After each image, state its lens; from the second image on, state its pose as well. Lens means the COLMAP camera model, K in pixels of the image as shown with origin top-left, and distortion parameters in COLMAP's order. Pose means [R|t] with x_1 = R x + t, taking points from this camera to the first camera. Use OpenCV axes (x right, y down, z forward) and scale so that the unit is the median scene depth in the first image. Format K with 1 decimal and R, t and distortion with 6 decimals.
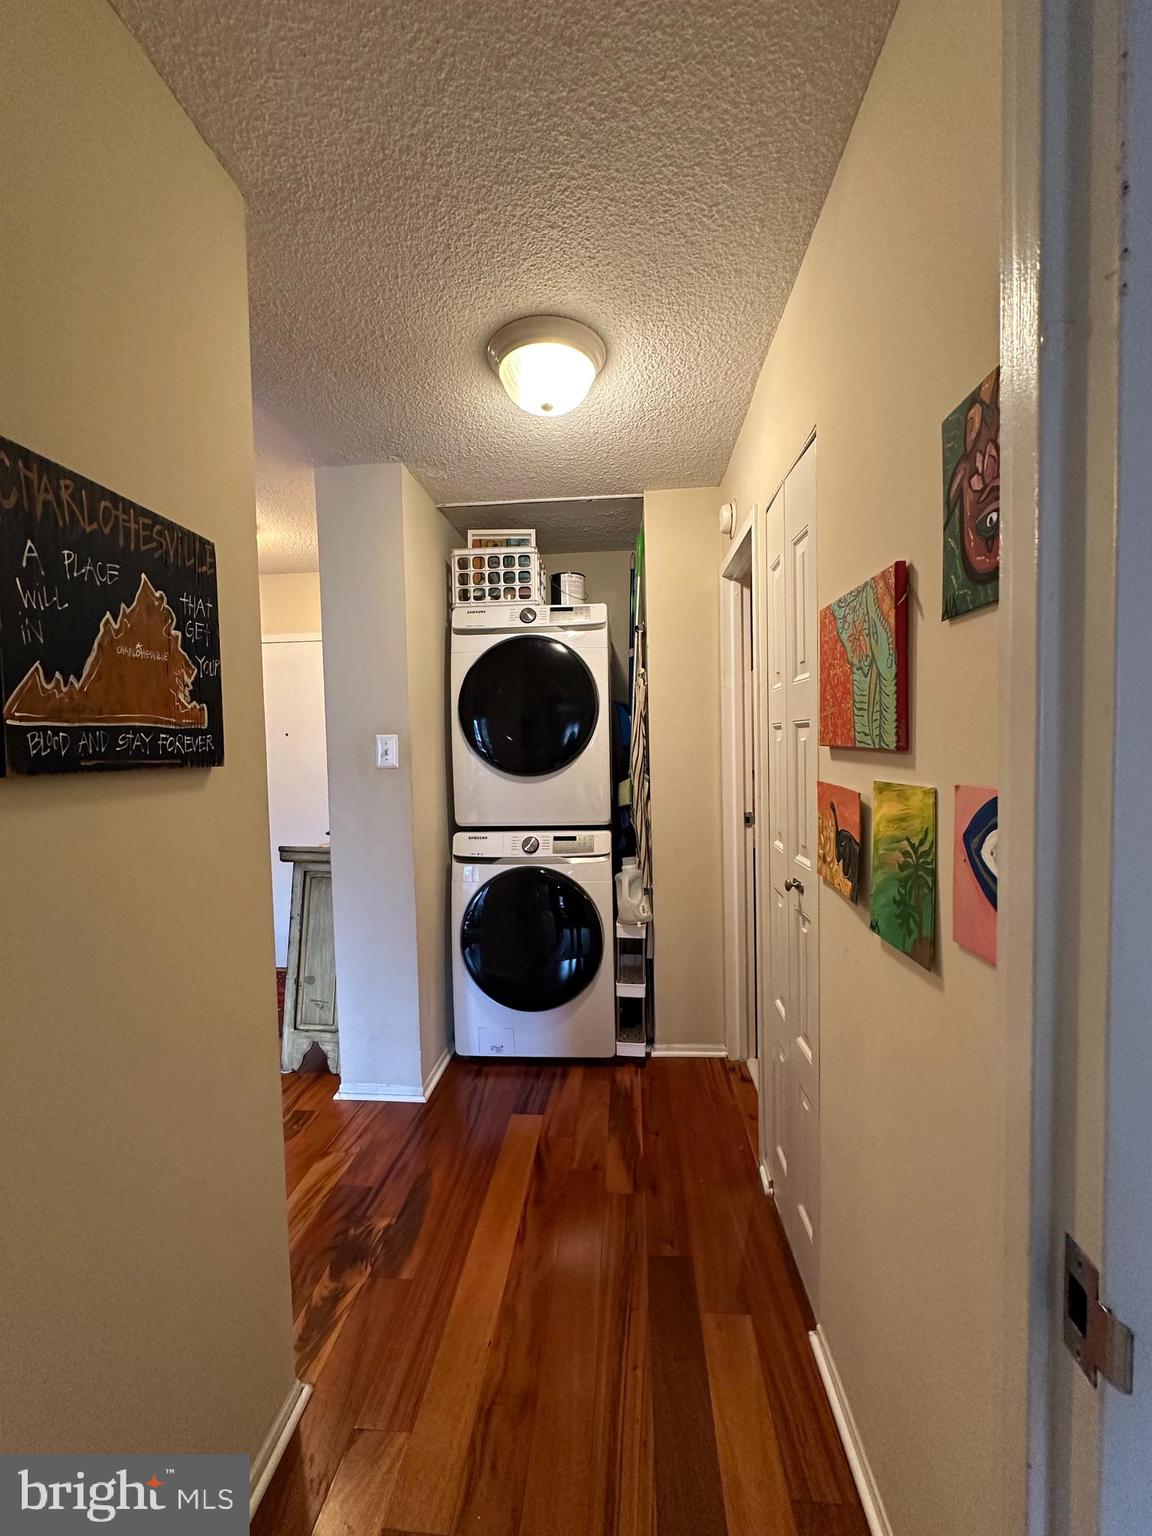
lens RADIAL K [[609.7, 0, 575.3], [0, 609.7, 766.8], [0, 0, 1]] dist [-0.003905, 0.000821]
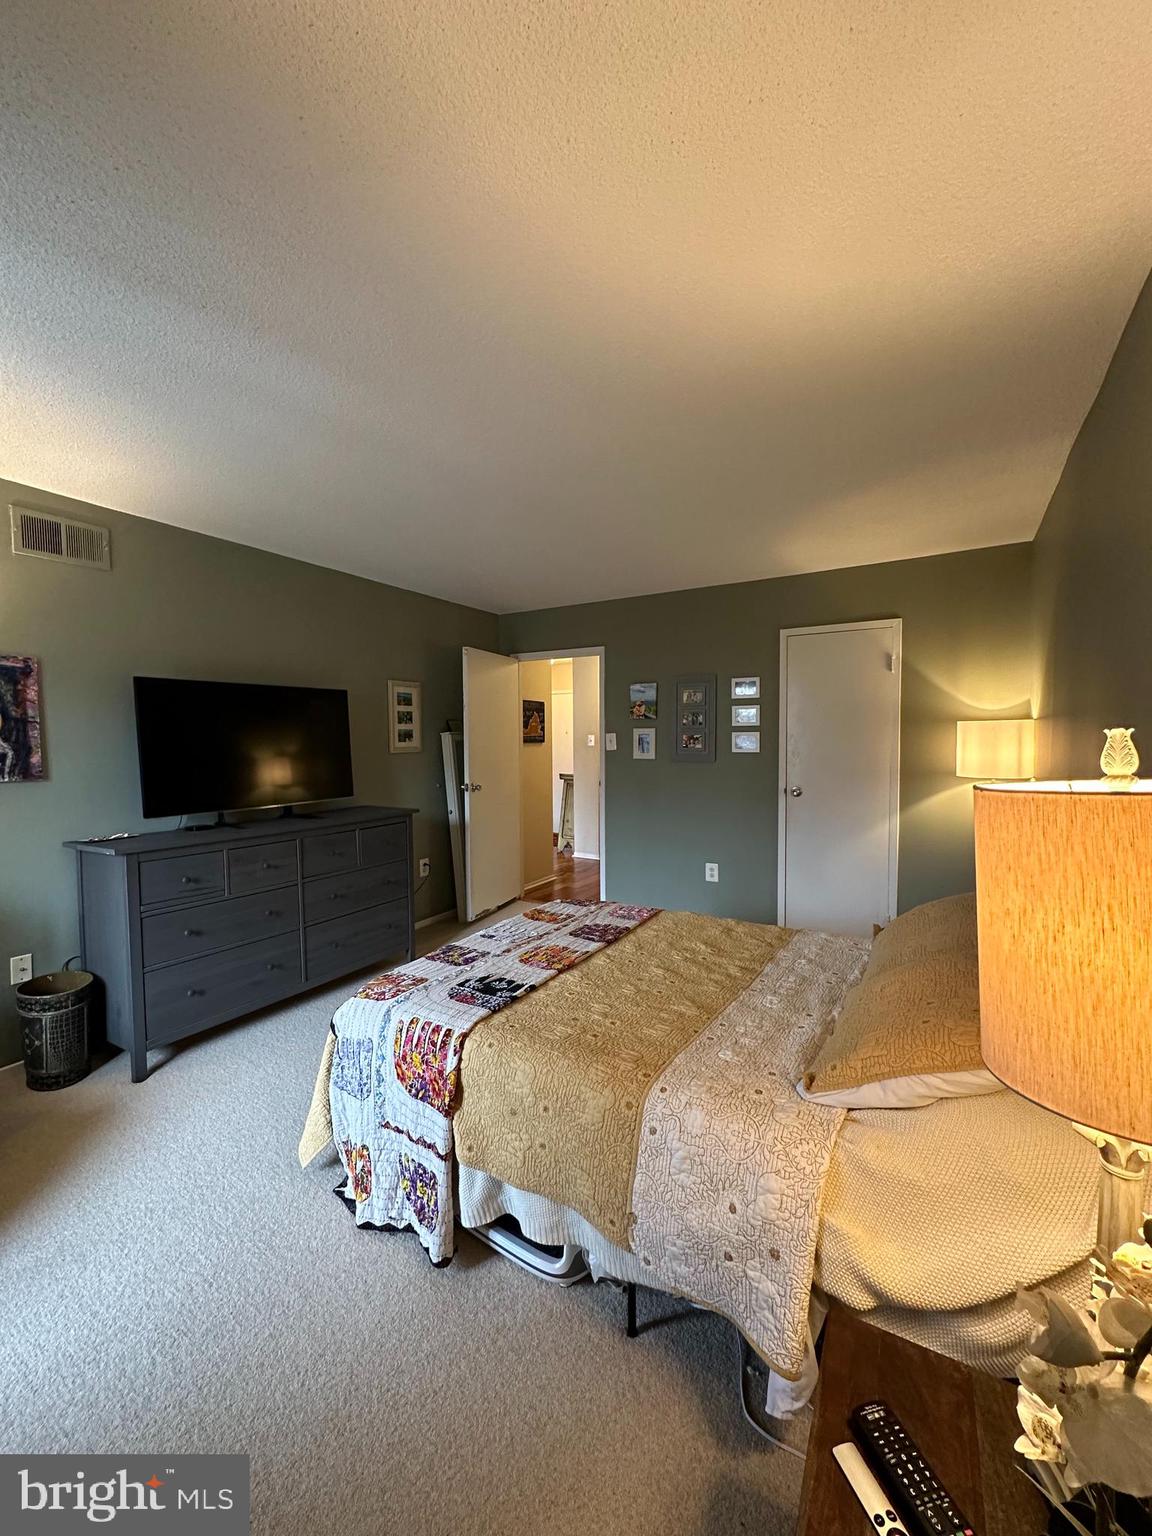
lens RADIAL K [[609.7, 0, 584.3], [0, 609.7, 766.1], [0, 0, 1]] dist [-0.003905, 0.000821]
pose [[0.906737, 0.023427, -0.421046, 0.888192], [-0.019004, 0.999711, 0.014699, 0.052822], [0.421269, -0.005327, 0.906920, -1.651715]]
